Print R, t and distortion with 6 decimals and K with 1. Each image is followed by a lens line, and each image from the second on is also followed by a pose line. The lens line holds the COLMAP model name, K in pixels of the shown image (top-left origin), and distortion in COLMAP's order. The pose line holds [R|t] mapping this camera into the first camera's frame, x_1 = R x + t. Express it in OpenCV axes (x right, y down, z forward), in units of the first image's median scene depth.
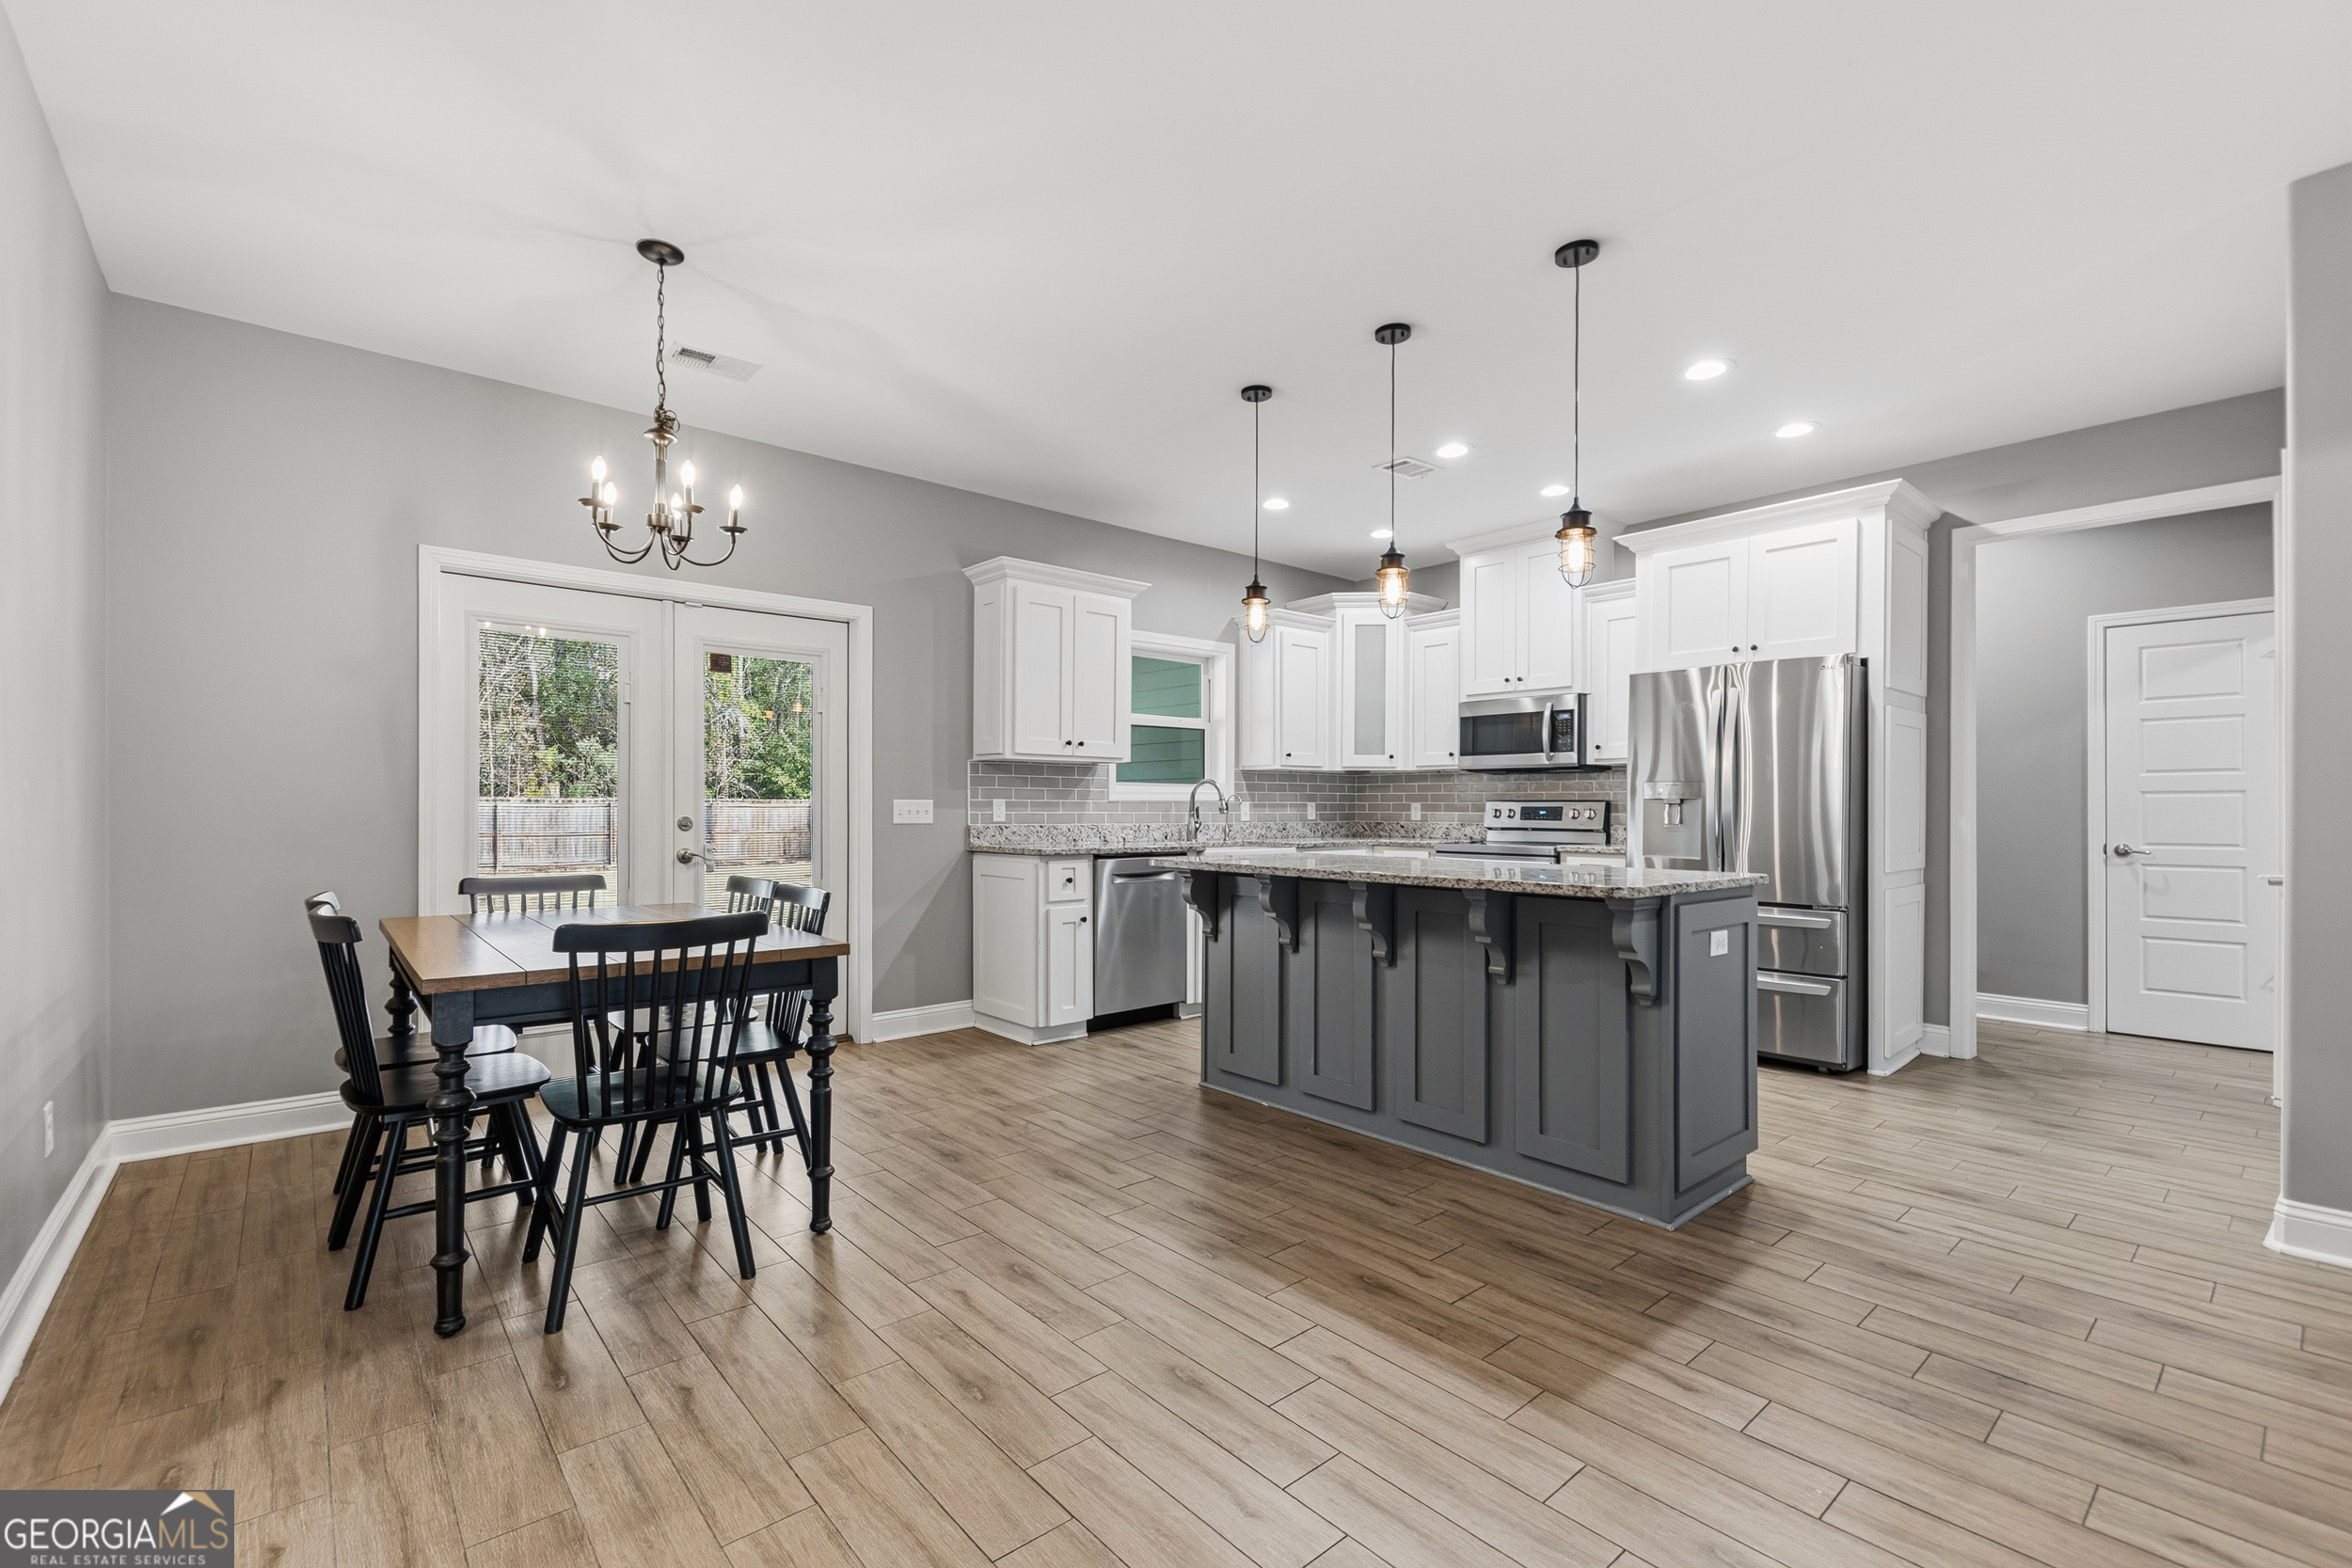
lens RADIAL K [[995.6, 0, 1160.2], [0, 995.6, 805.2], [0, 0, 1]] dist [0.008756, -0.005508]
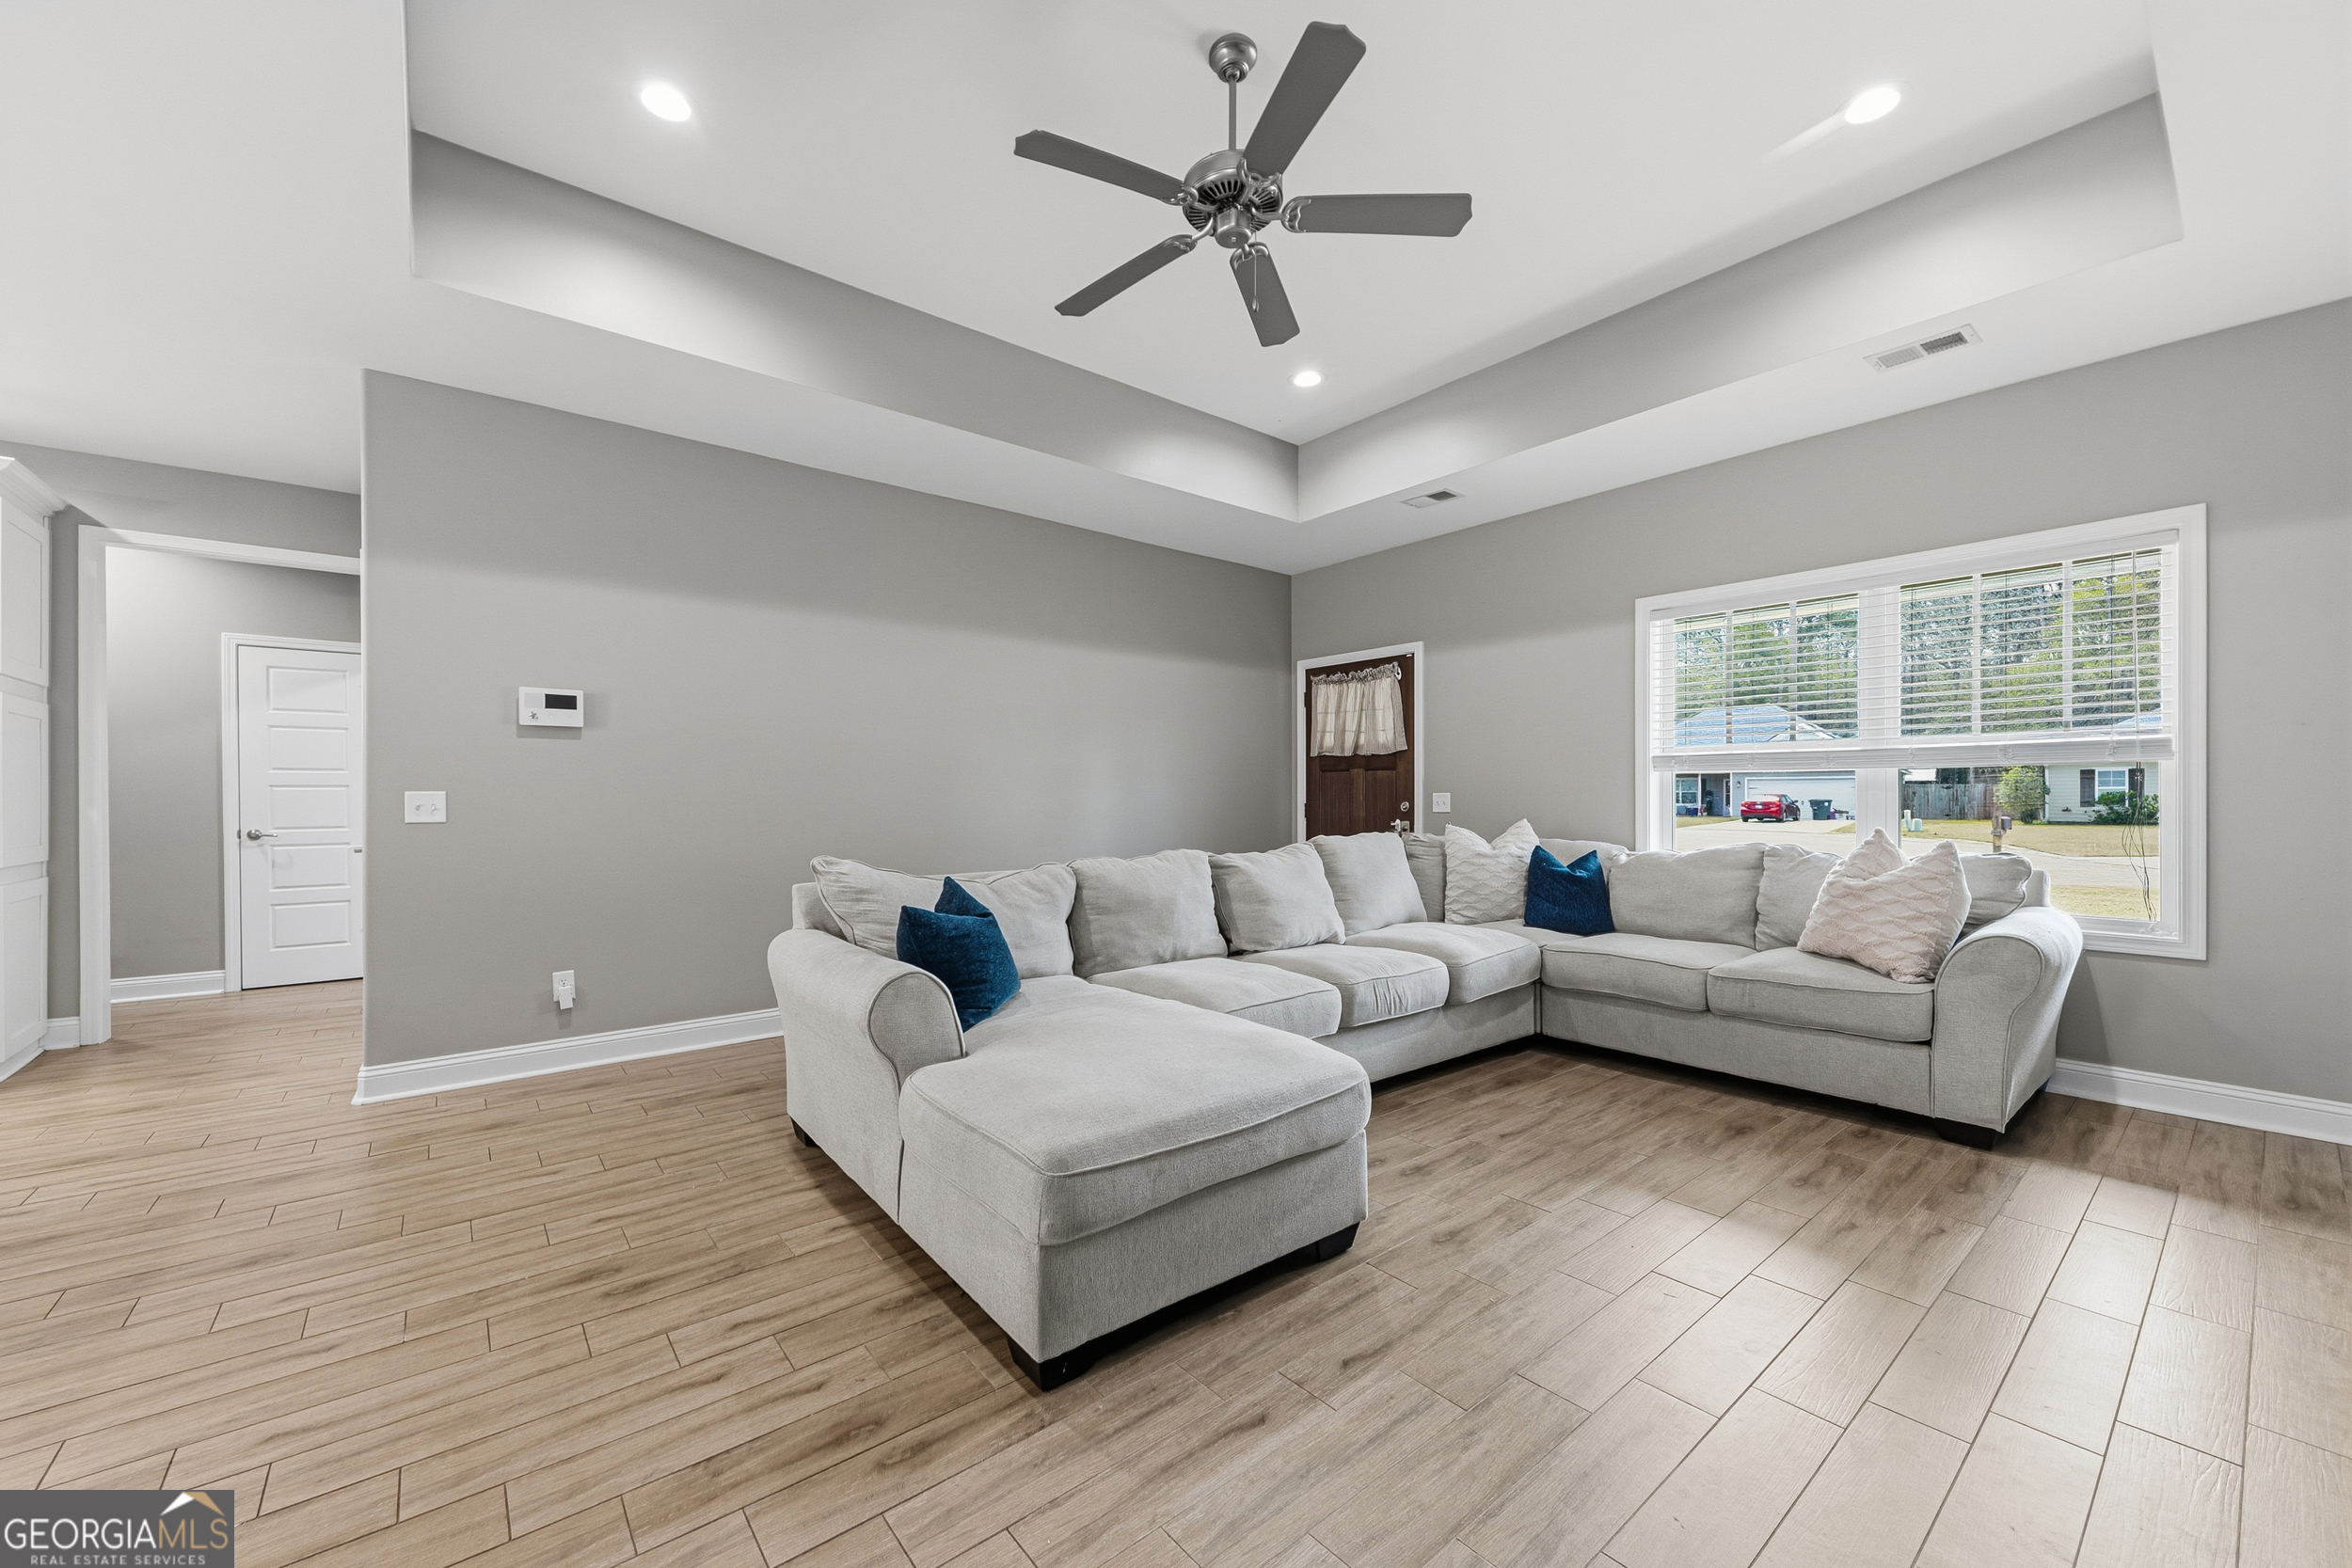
lens RADIAL K [[918.5, 0, 1169.4], [0, 918.5, 795.6], [0, 0, 1]] dist [0.004068, -0.001371]
pose [[0.030031, -0.004524, 0.999539, -0.108799], [0.002563, 0.999987, 0.004449, -0.002968], [-0.999546, 0.002428, 0.030043, -0.132450]]
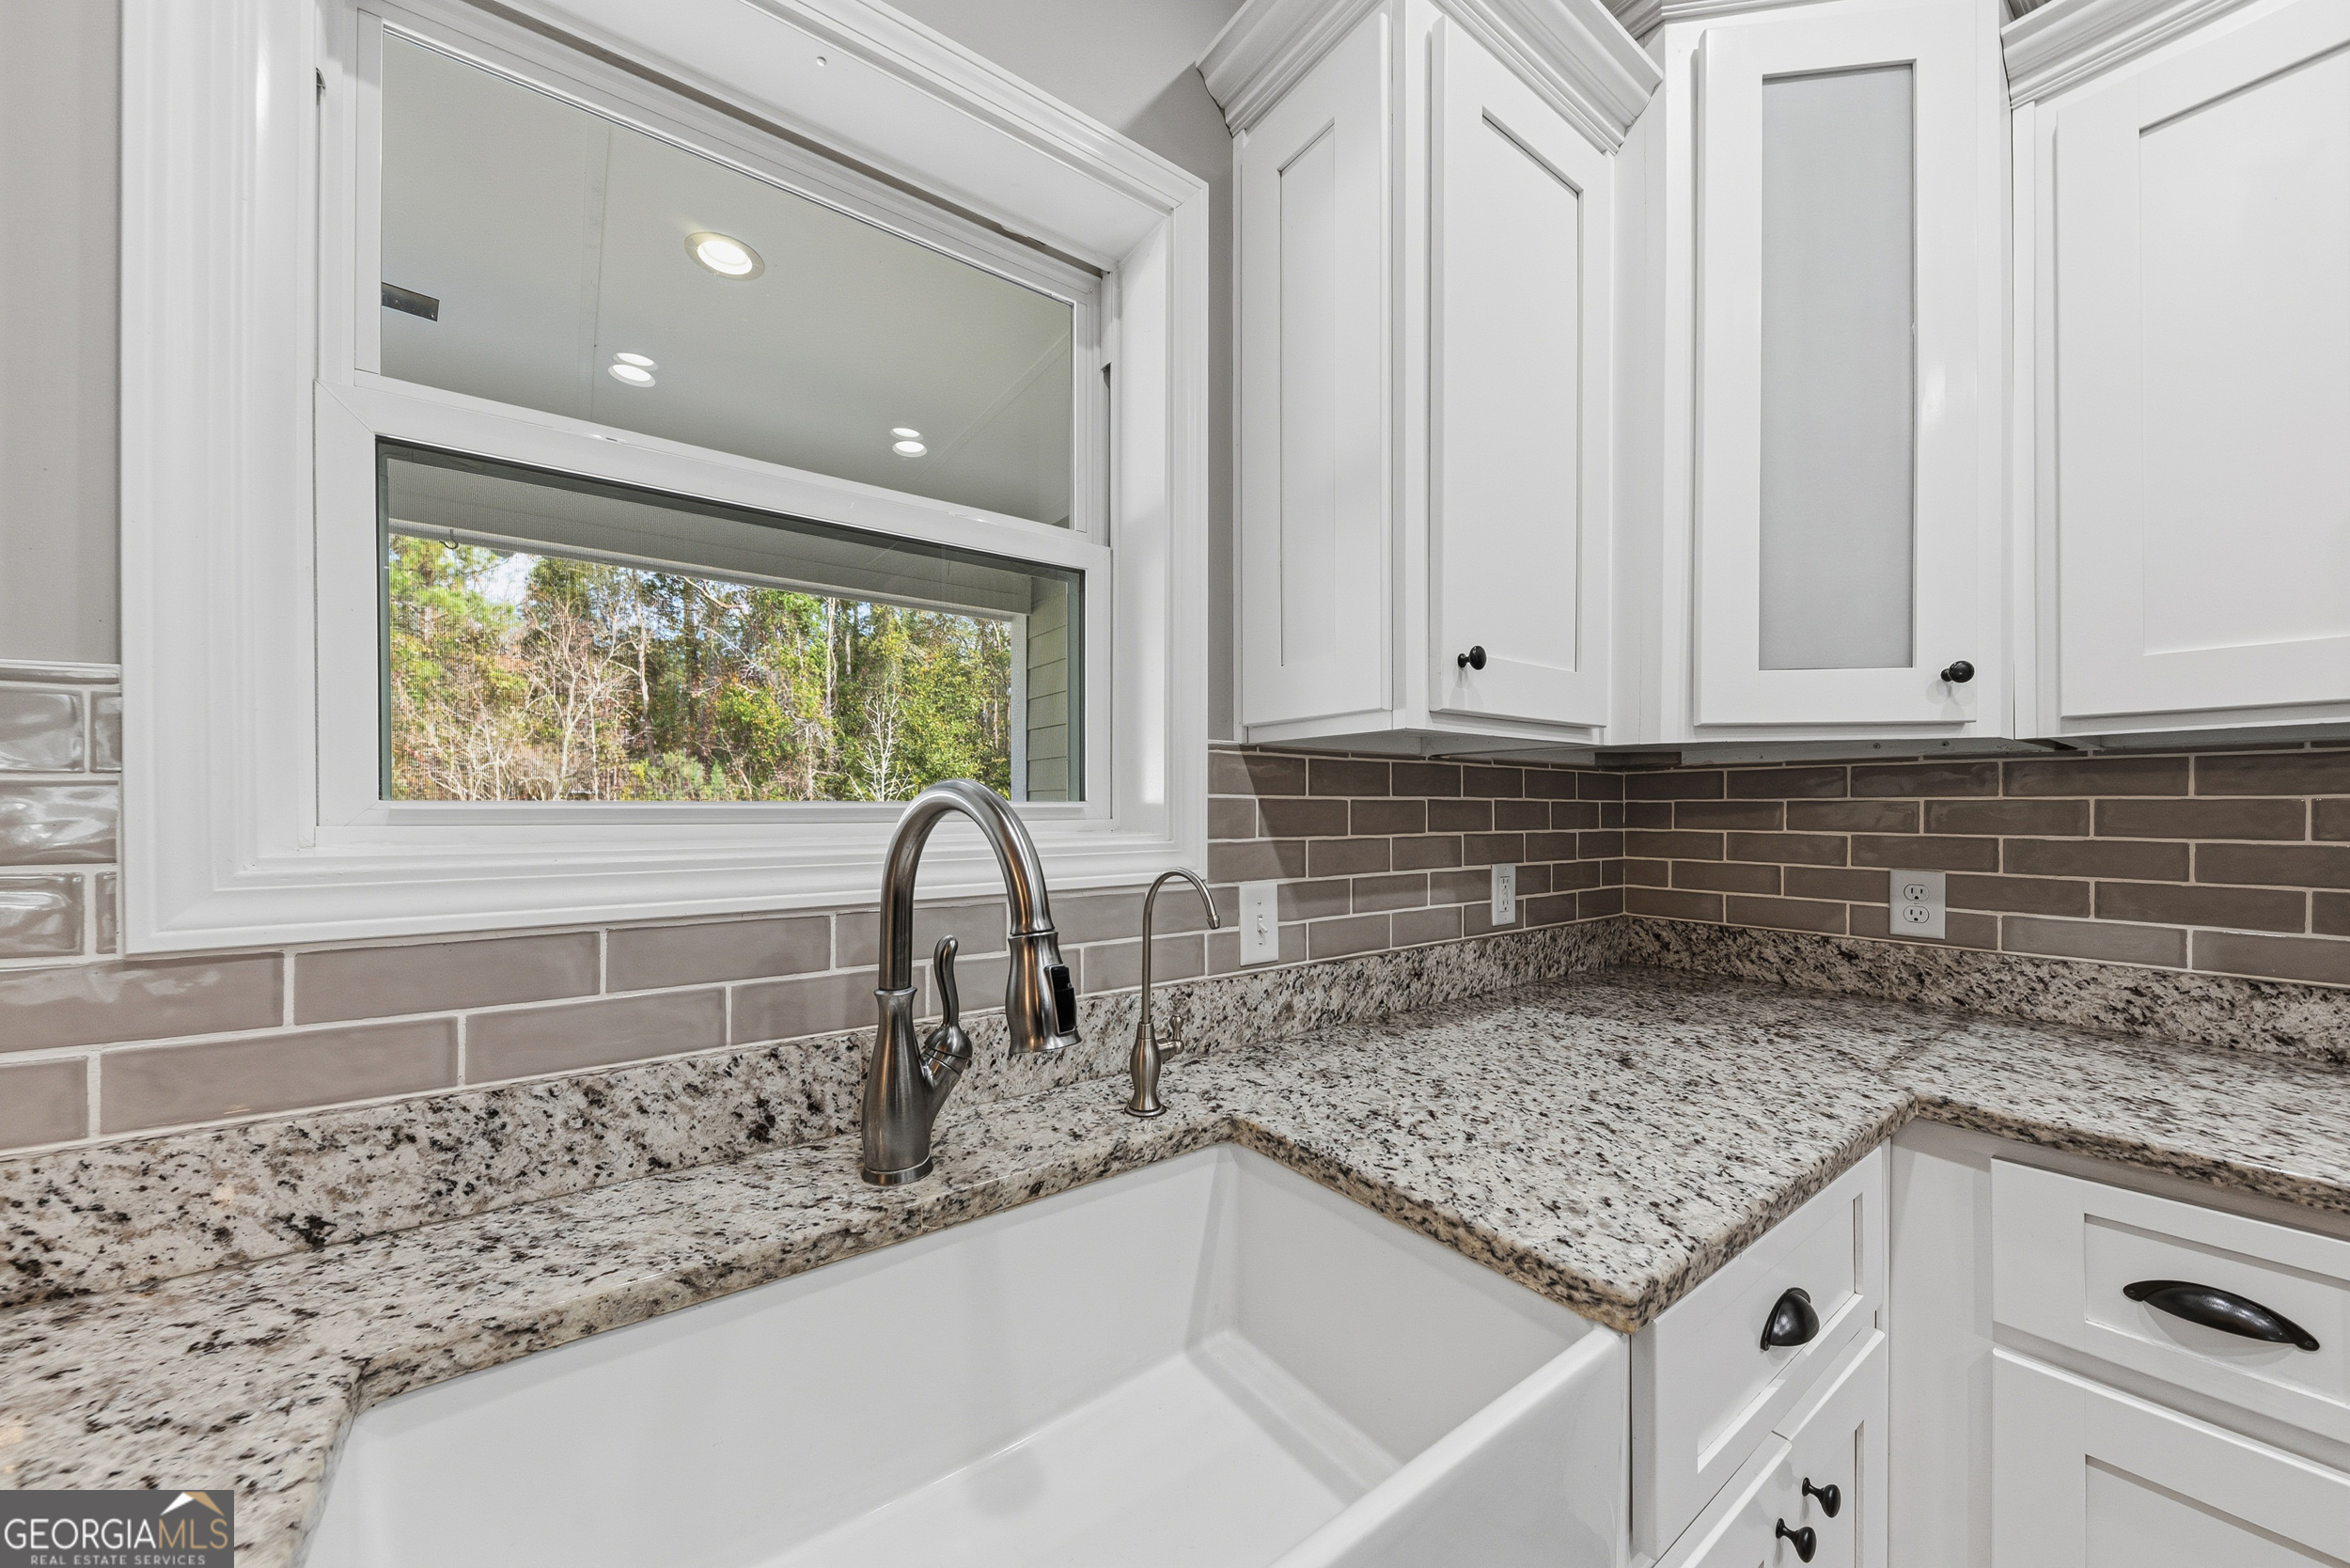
lens RADIAL K [[829.0, 0, 1172.3], [0, 829.0, 816.9], [0, 0, 1]] dist [-0.000131, -0.000143]
pose [[0.997216, -0.002659, -0.074526, 0.122616], [0.003344, 0.999953, 0.009065, -0.030978], [0.074498, -0.009289, 0.997178, 1.236465]]
